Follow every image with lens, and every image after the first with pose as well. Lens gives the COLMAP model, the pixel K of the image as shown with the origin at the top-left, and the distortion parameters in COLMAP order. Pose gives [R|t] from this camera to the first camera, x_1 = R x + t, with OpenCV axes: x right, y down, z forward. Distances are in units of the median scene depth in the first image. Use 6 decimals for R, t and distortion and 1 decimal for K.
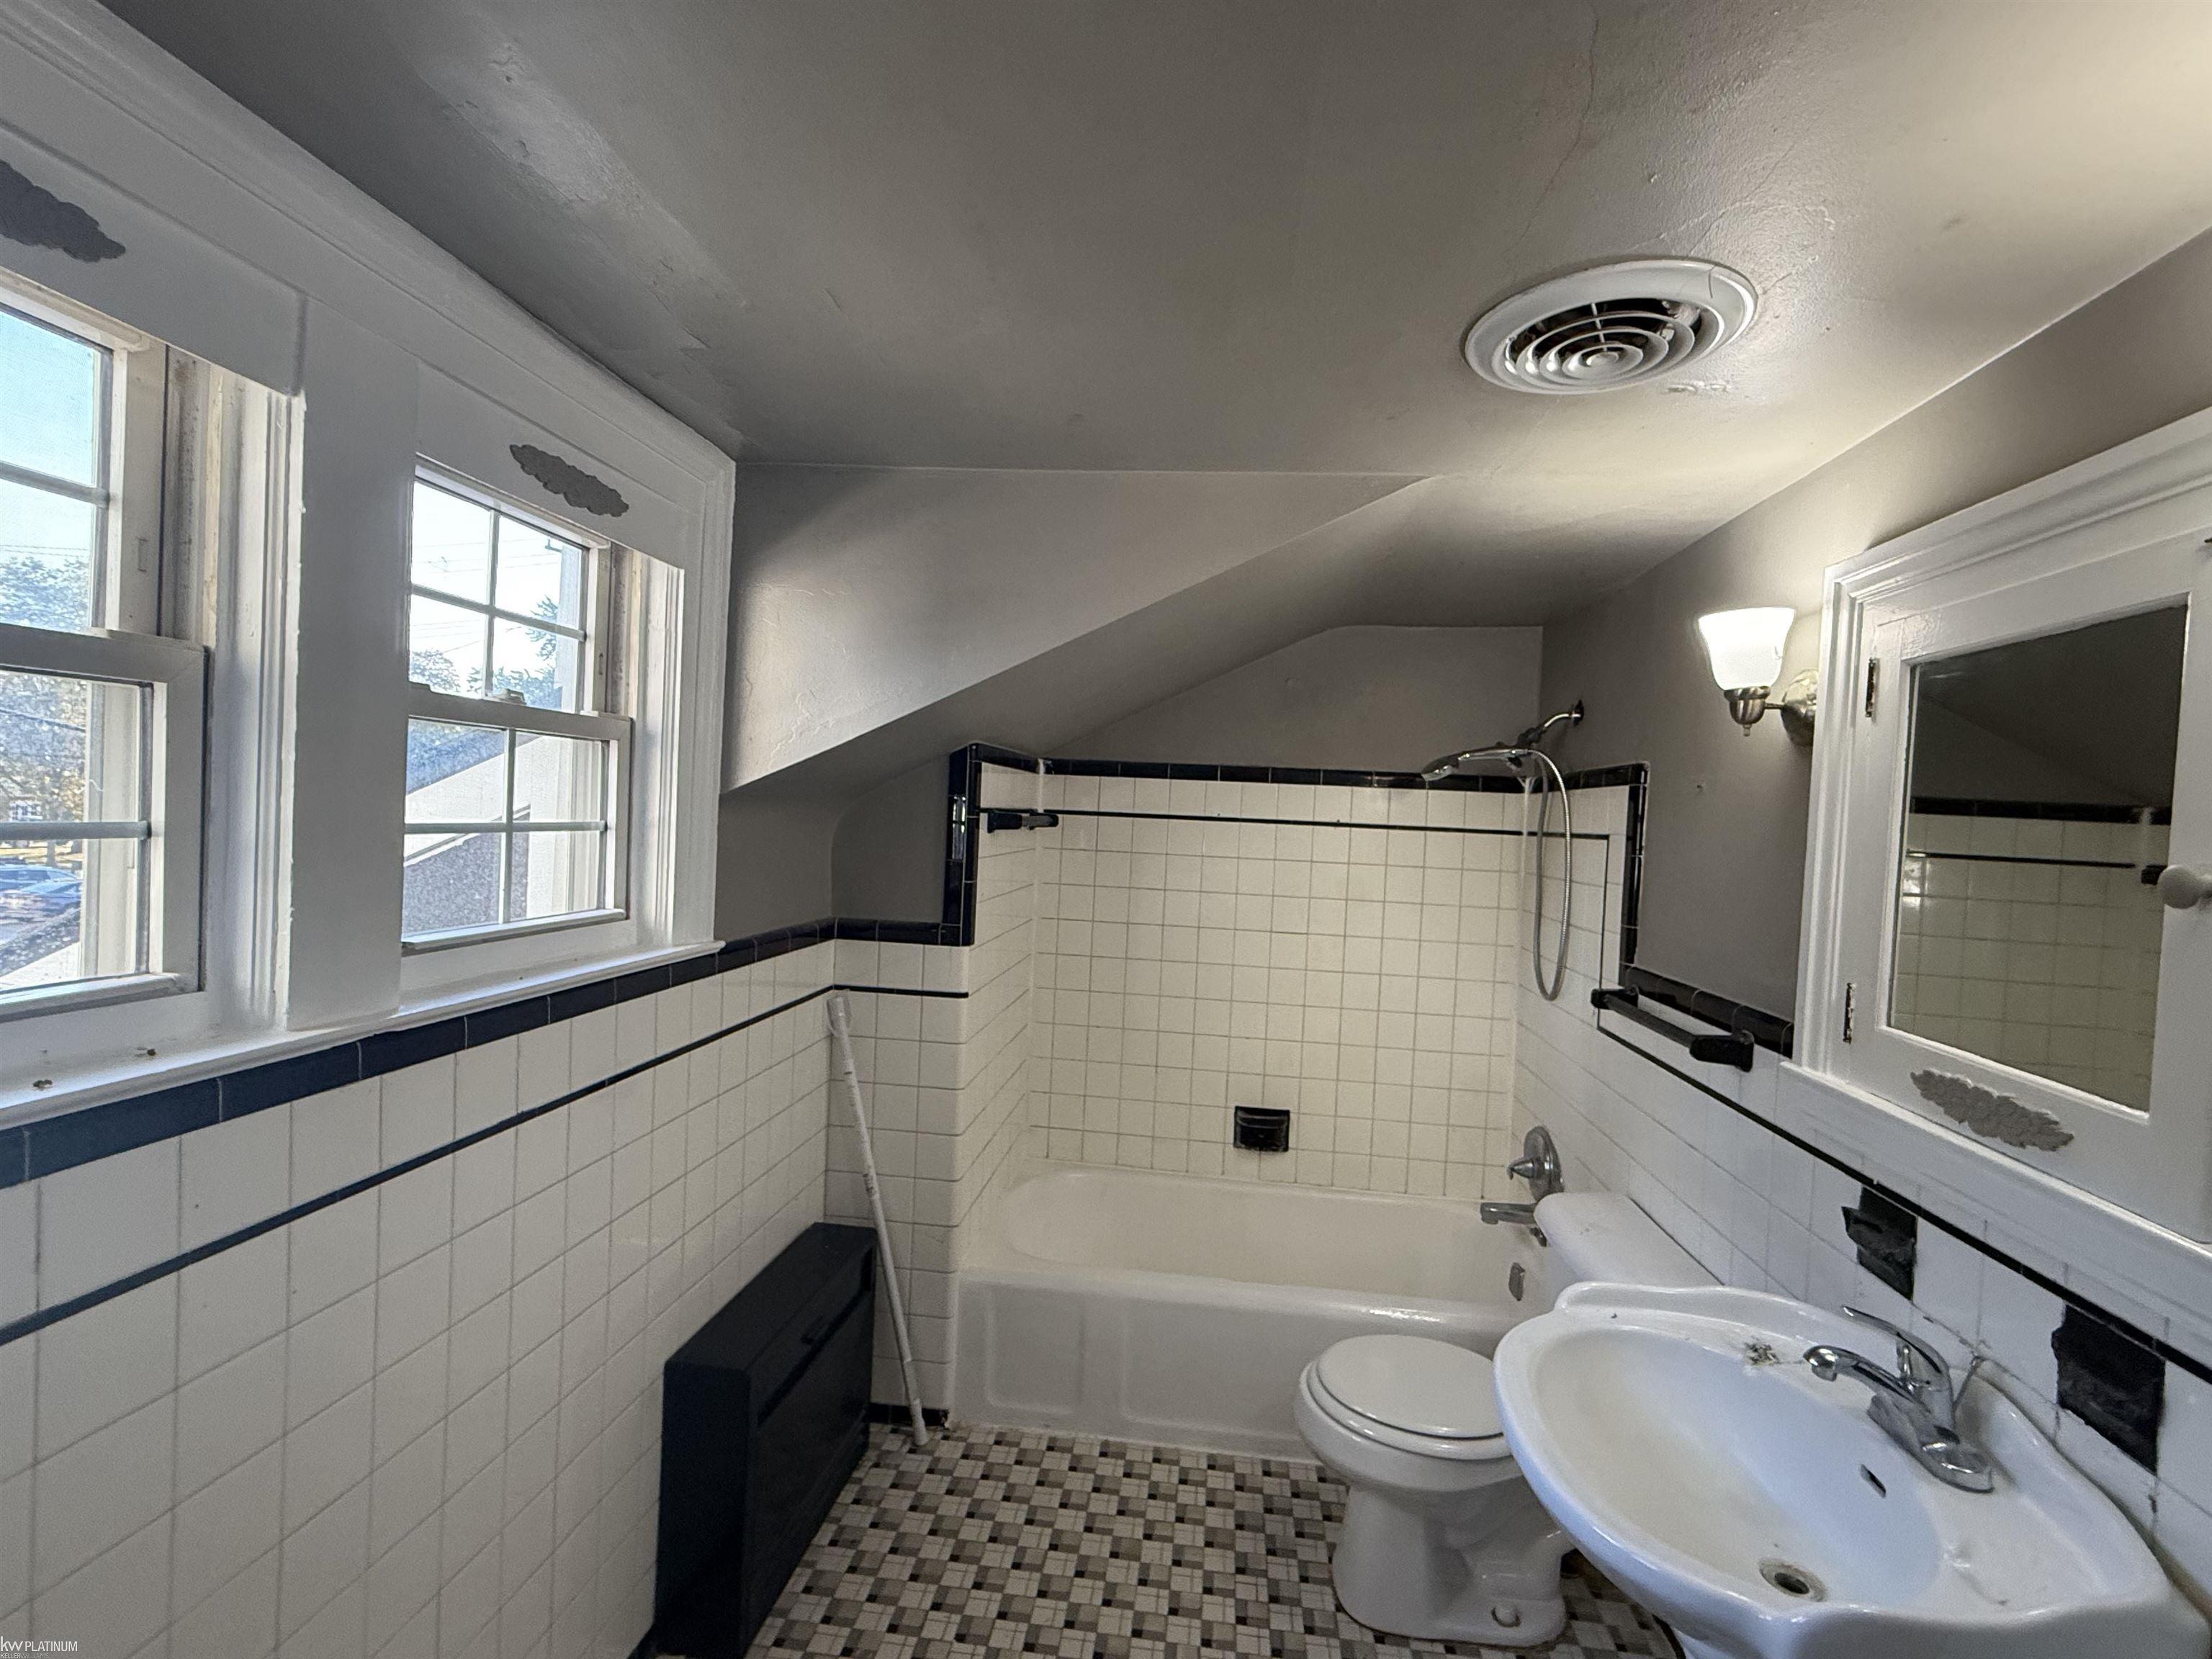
lens RADIAL K [[1004.2, 0, 1109.9], [0, 1004.2, 837.2], [0, 0, 1]] dist [0.001586, -0.001206]
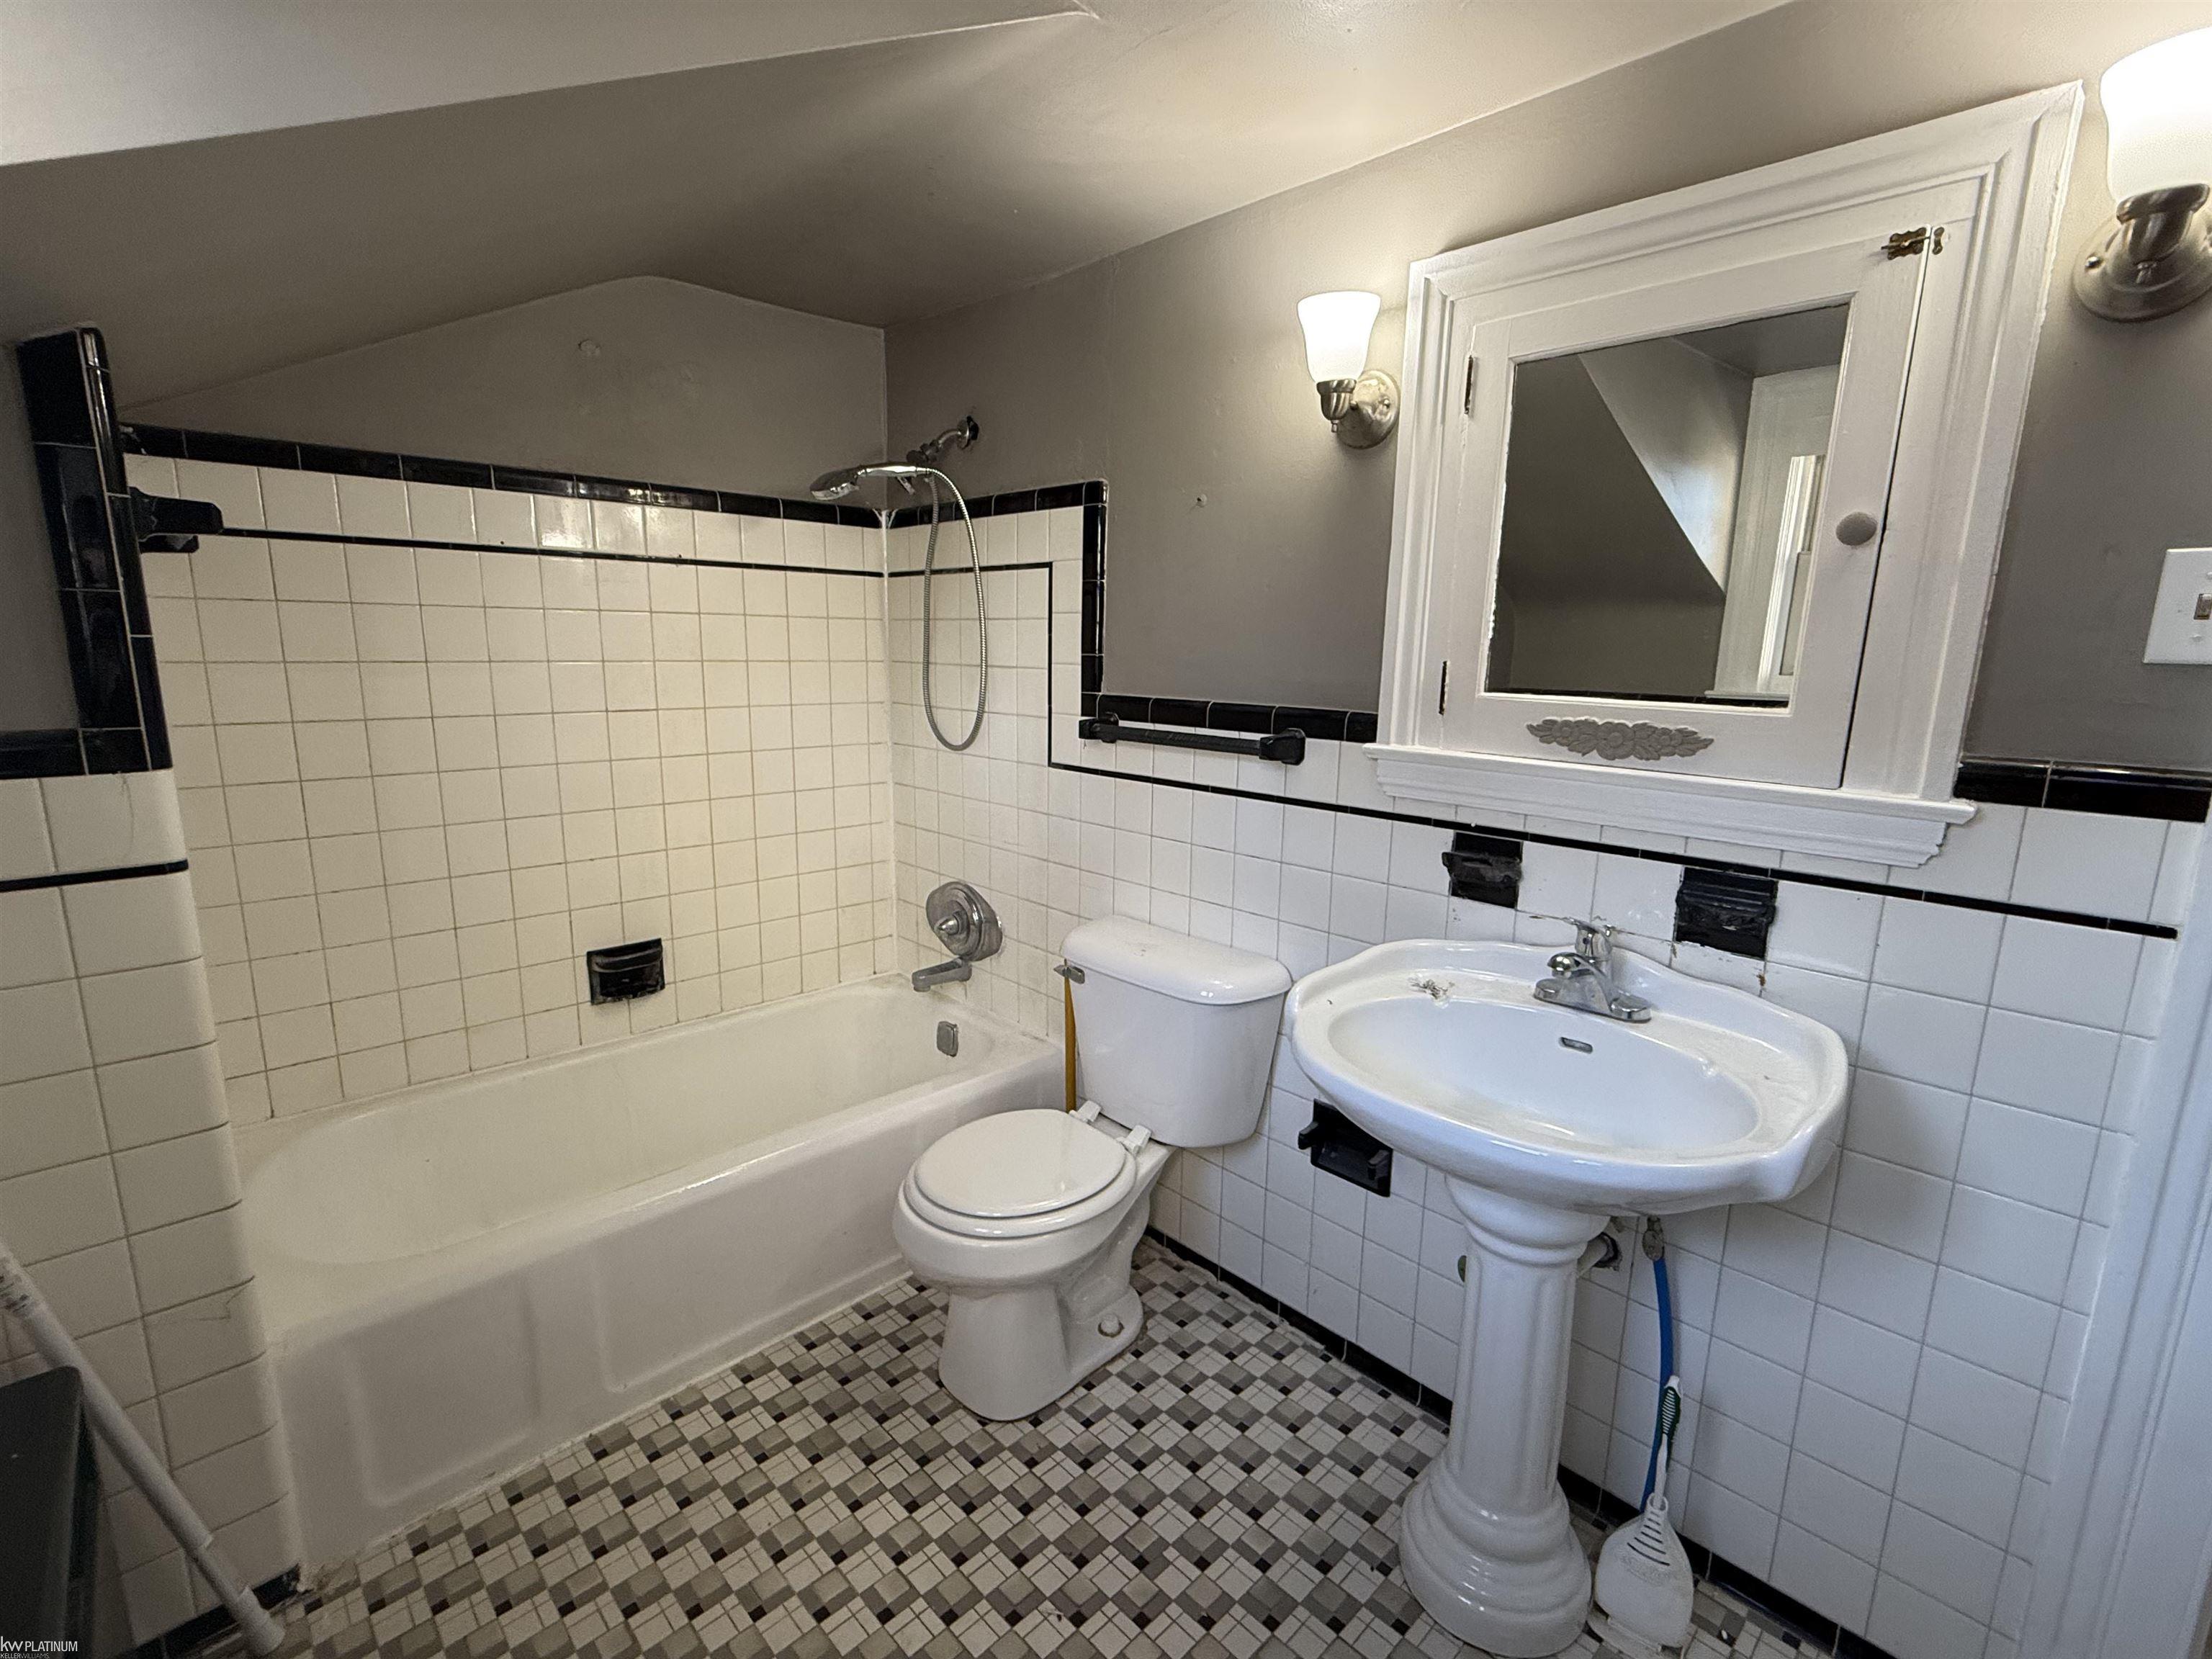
lens RADIAL K [[1004.2, 0, 1109.9], [0, 1004.2, 837.2], [0, 0, 1]] dist [0.001586, -0.001206]
pose [[0.629479, -0.184339, 0.754834, -0.247856], [0.029492, 0.976420, 0.213858, 0.052975], [-0.776457, -0.112357, 0.620073, 0.352597]]
